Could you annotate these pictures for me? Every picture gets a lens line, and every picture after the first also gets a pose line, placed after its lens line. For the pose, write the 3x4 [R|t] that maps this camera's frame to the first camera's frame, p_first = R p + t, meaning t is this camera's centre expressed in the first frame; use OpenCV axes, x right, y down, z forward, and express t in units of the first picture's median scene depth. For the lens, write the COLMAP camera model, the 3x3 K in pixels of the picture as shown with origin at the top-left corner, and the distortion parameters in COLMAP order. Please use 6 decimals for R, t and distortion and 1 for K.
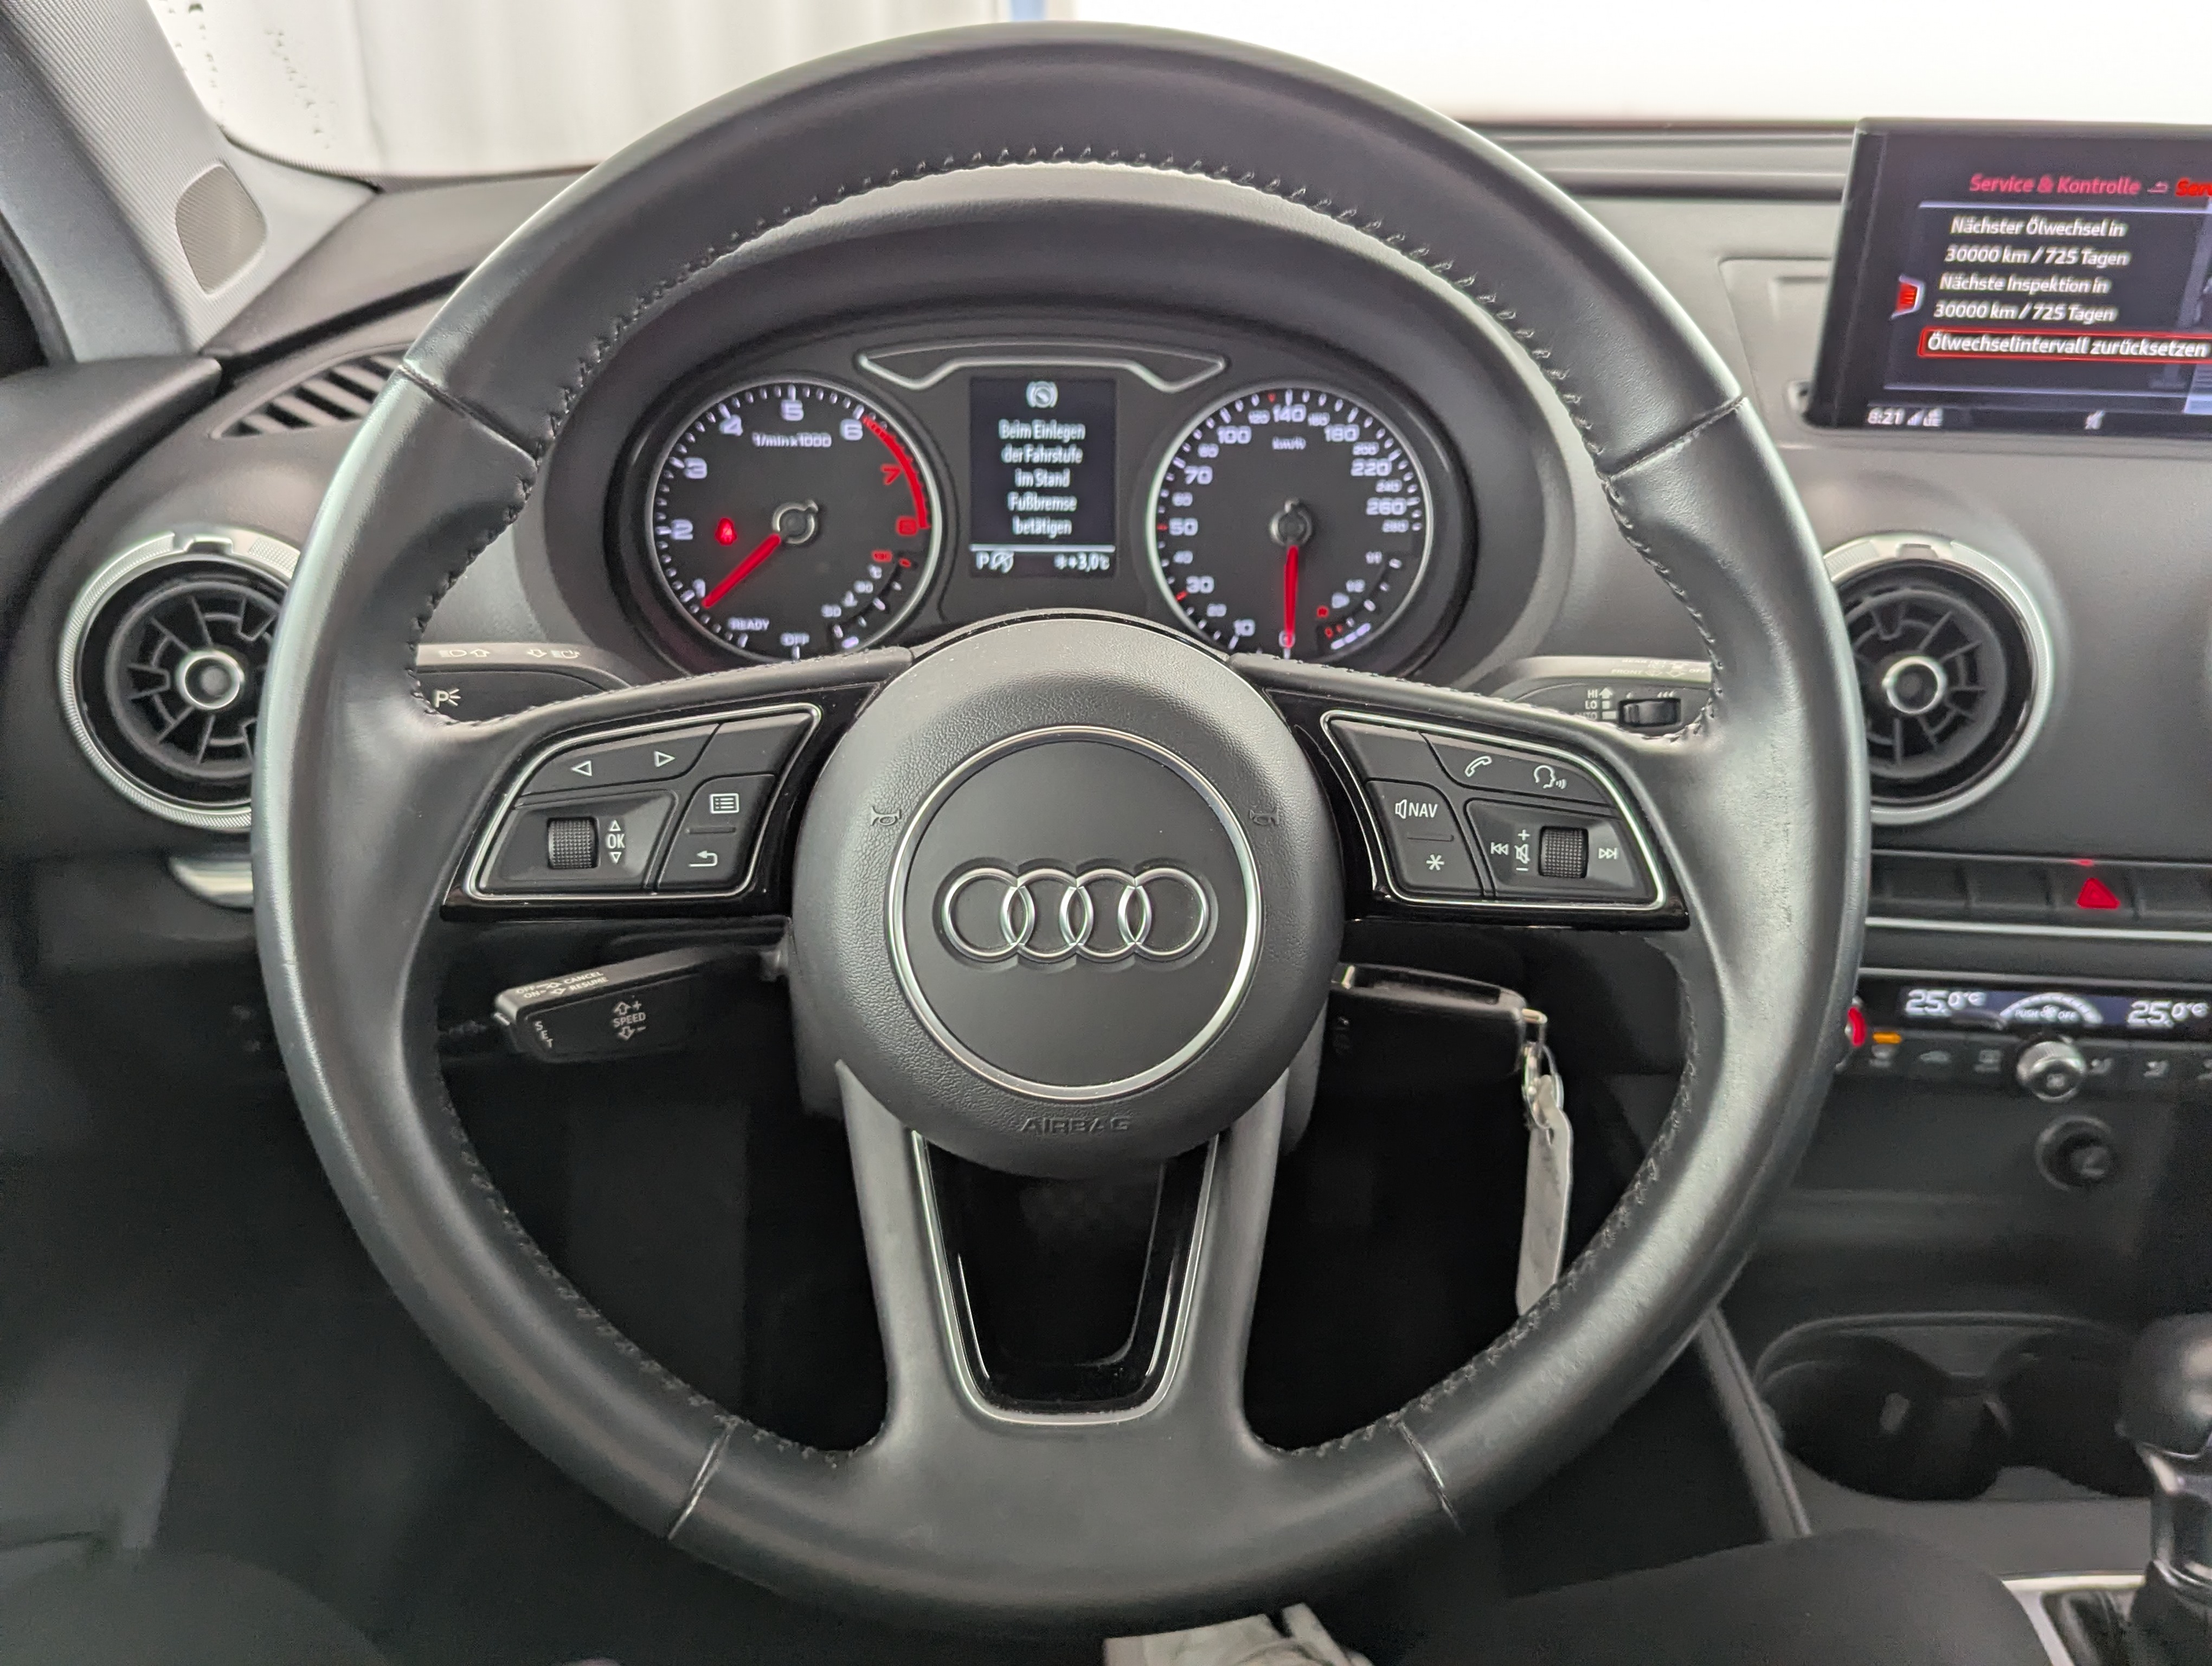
lens RADIAL K [[1984.6, 0, 1094.1], [0, 1984.6, 794.3], [0, 0, 1]] dist [0.044065, -0.042011]
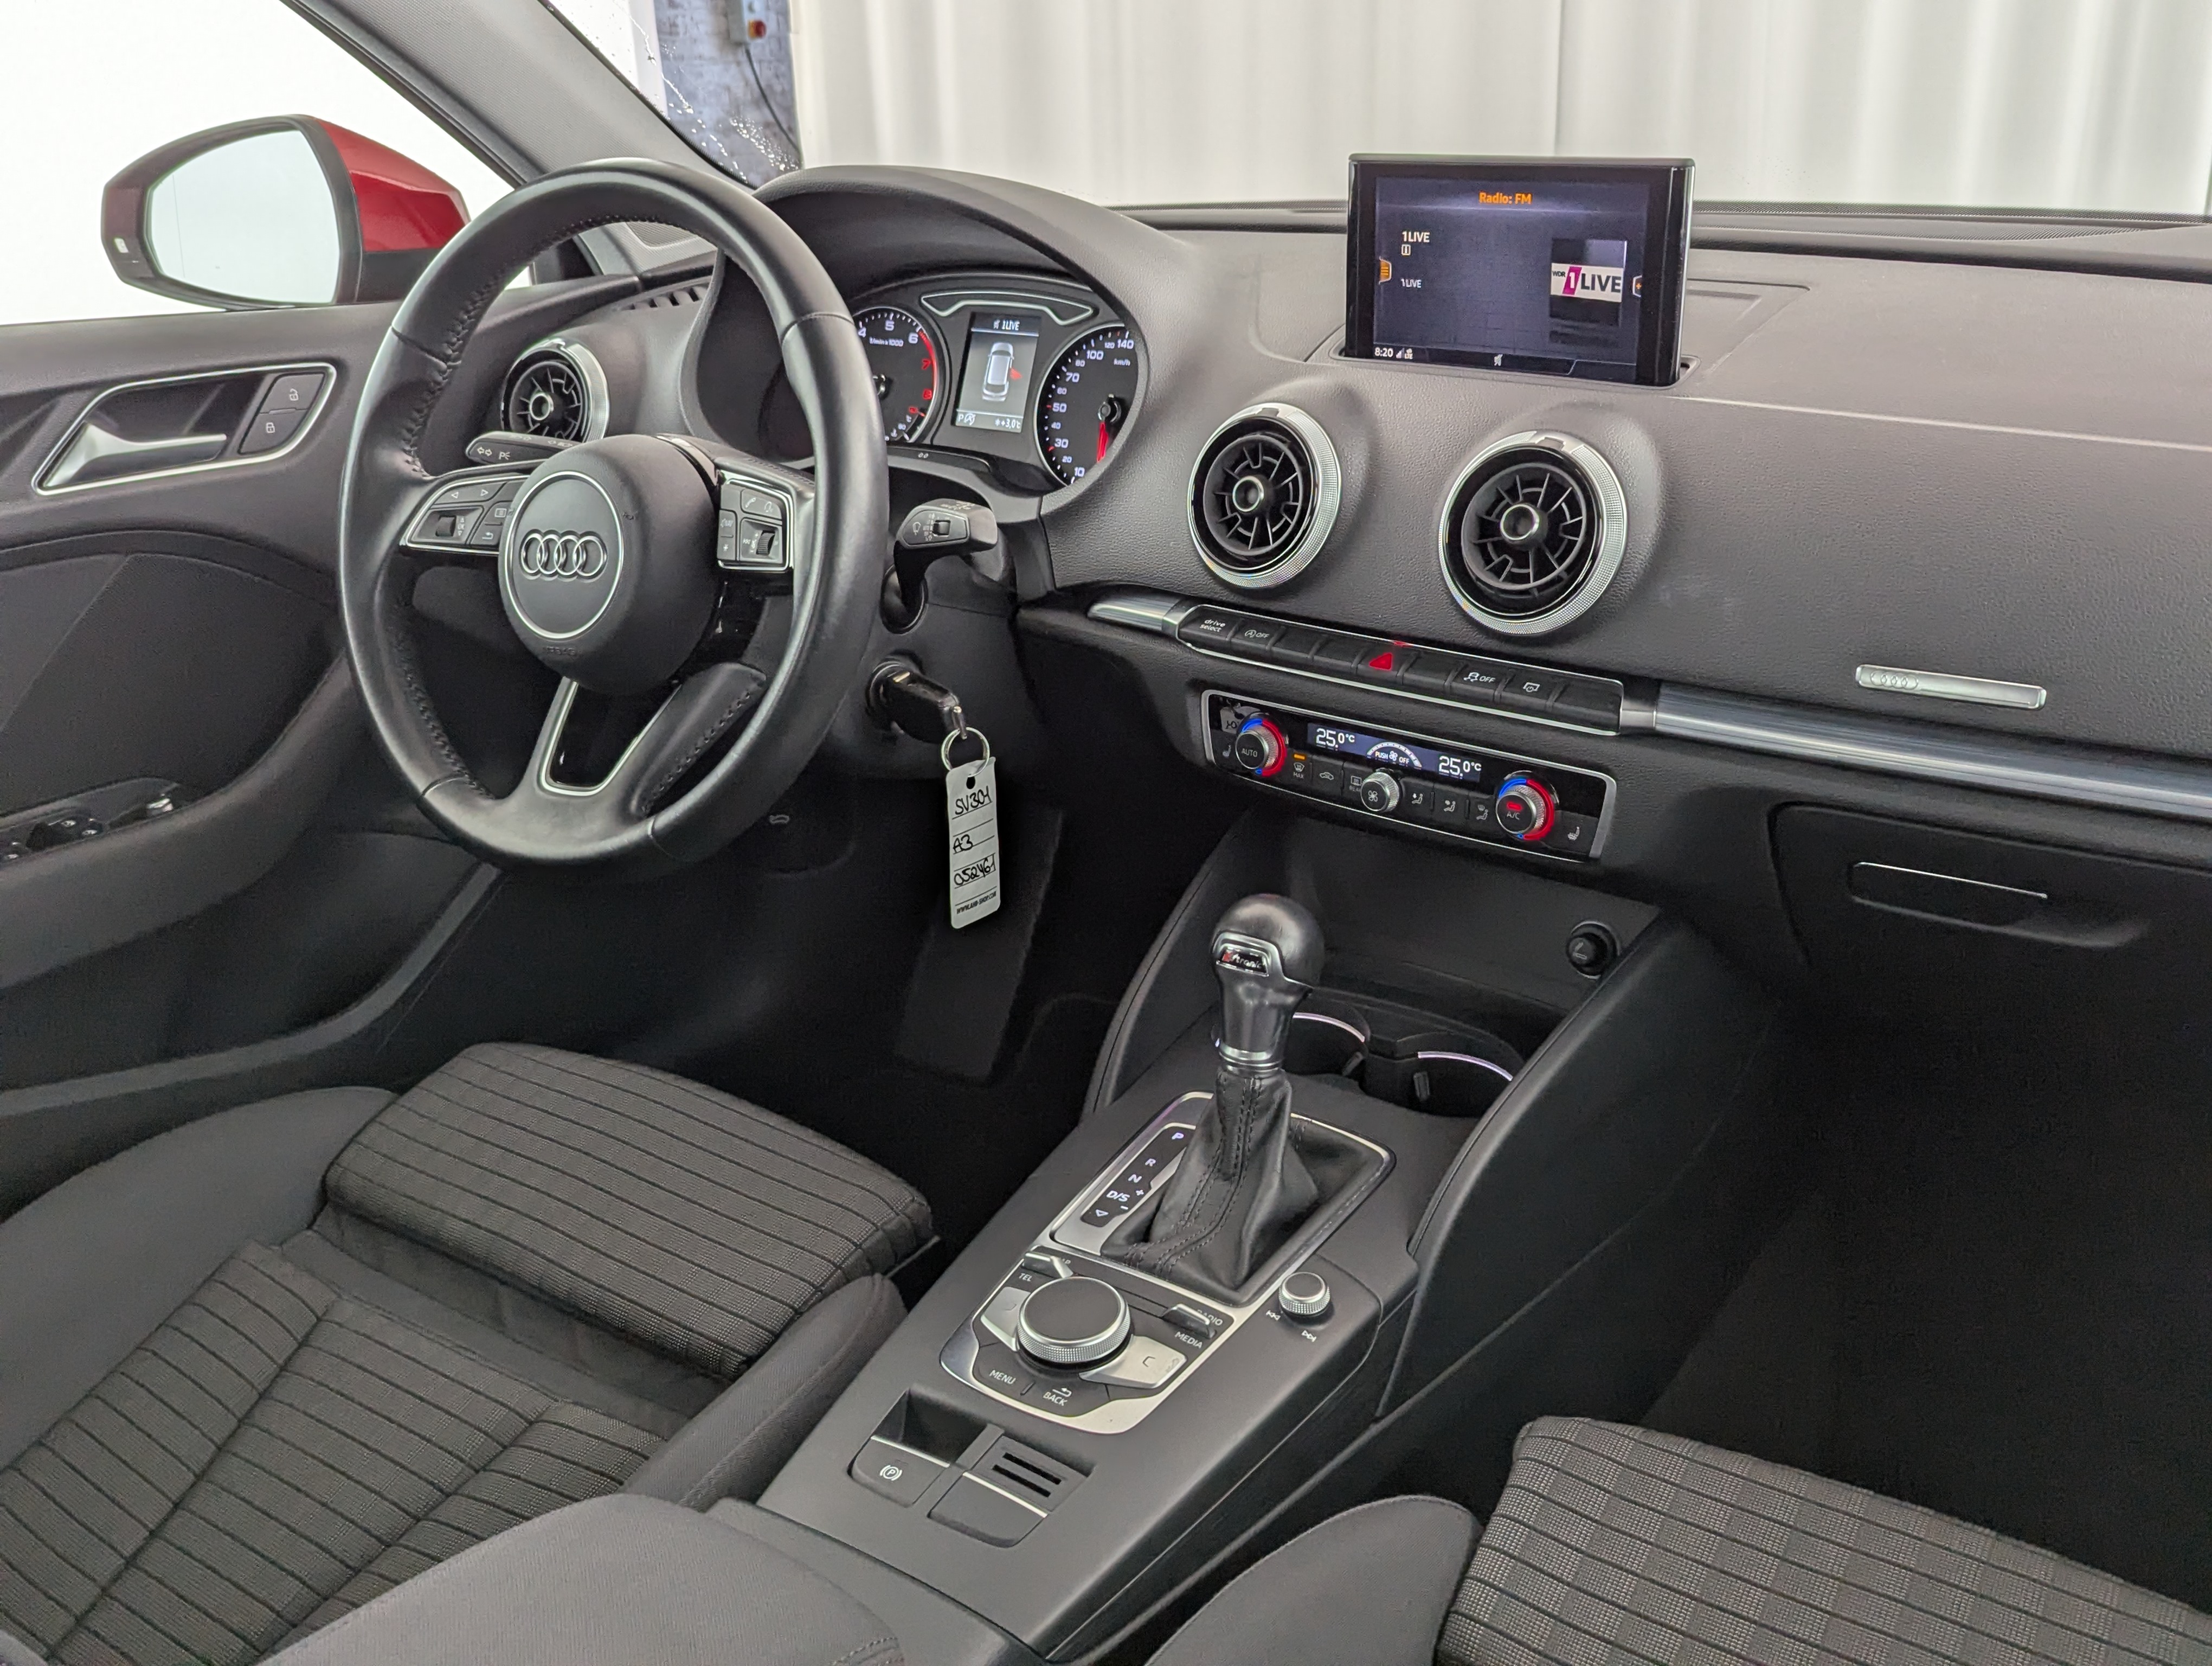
lens RADIAL K [[1984.6, 0, 1156.6], [0, 1984.6, 794.2], [0, 0, 1]] dist [0.044065, -0.042011]
pose [[0.809818, 0.175917, -0.559686, 1.146304], [-0.229784, 0.972876, -0.026690, 0.213366], [0.539810, 0.150221, 0.828275, -0.287860]]
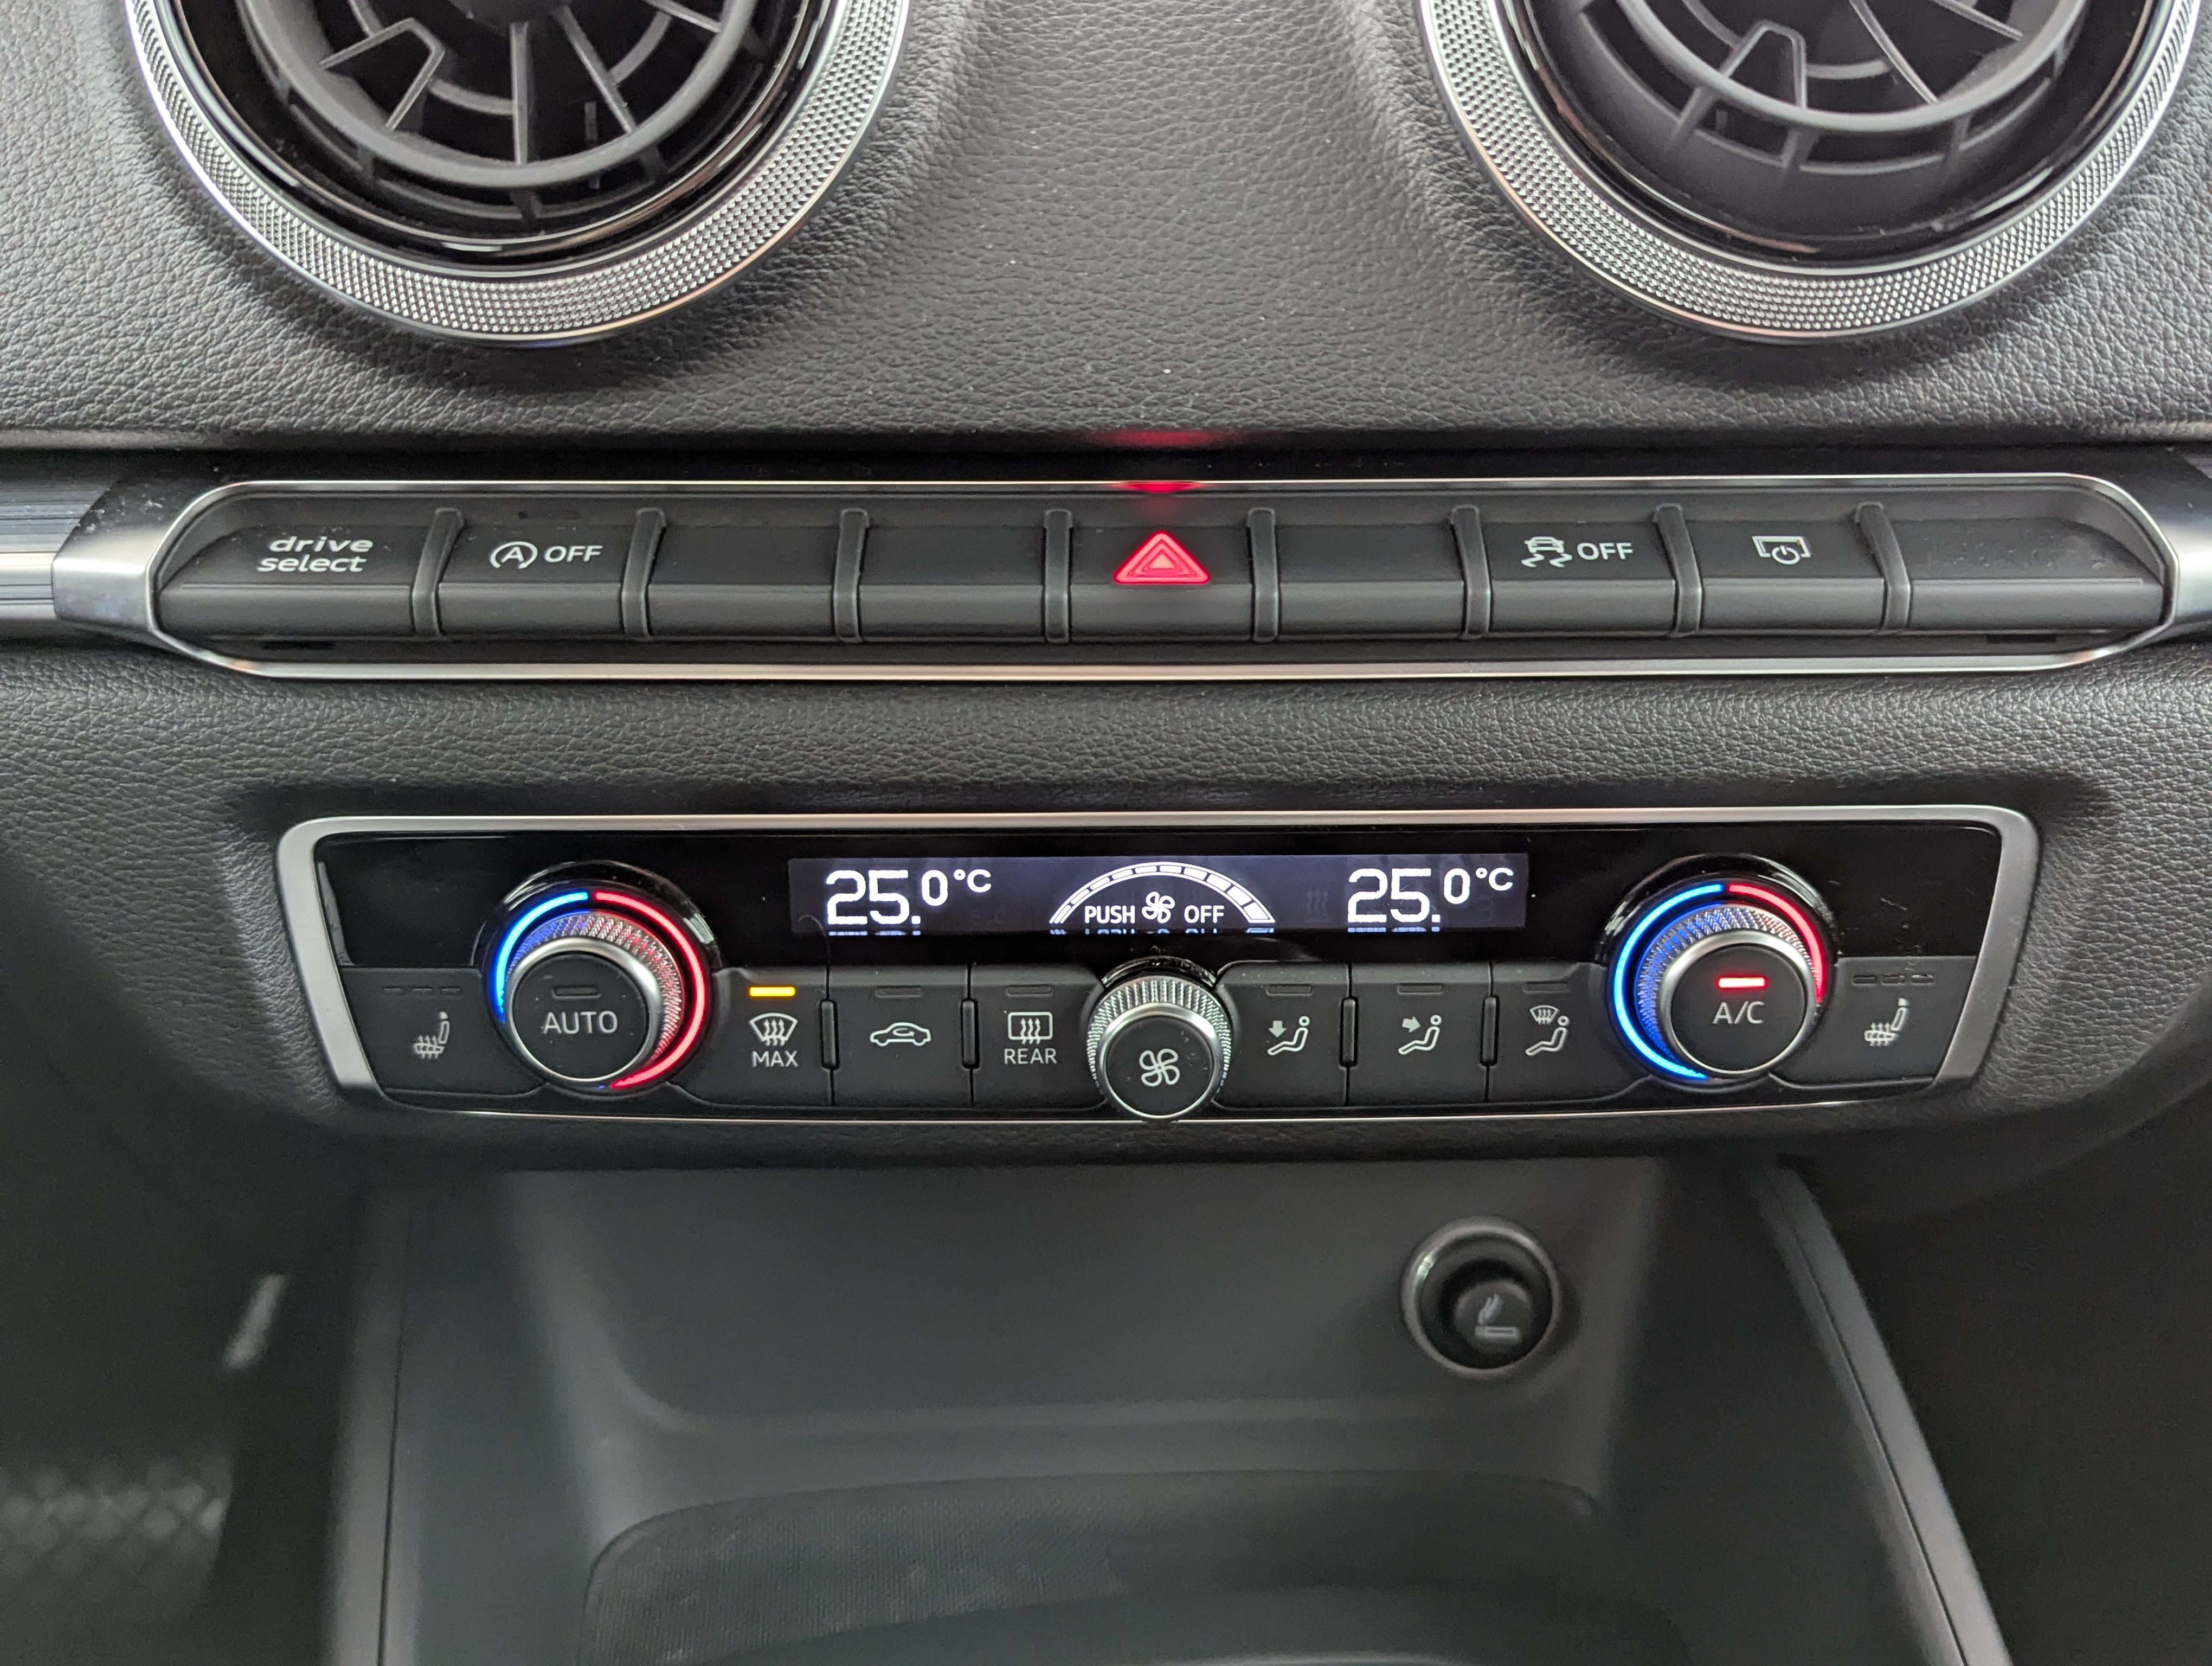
lens RADIAL K [[1984.6, 0, 1149.6], [0, 1984.6, 789.8], [0, 0, 1]] dist [0.044065, -0.042011]
pose [[0.996427, -0.036328, 0.076250, 0.442551], [0.046957, 0.988667, -0.142590, 0.142343], [-0.070206, 0.145661, 0.986840, 0.588858]]
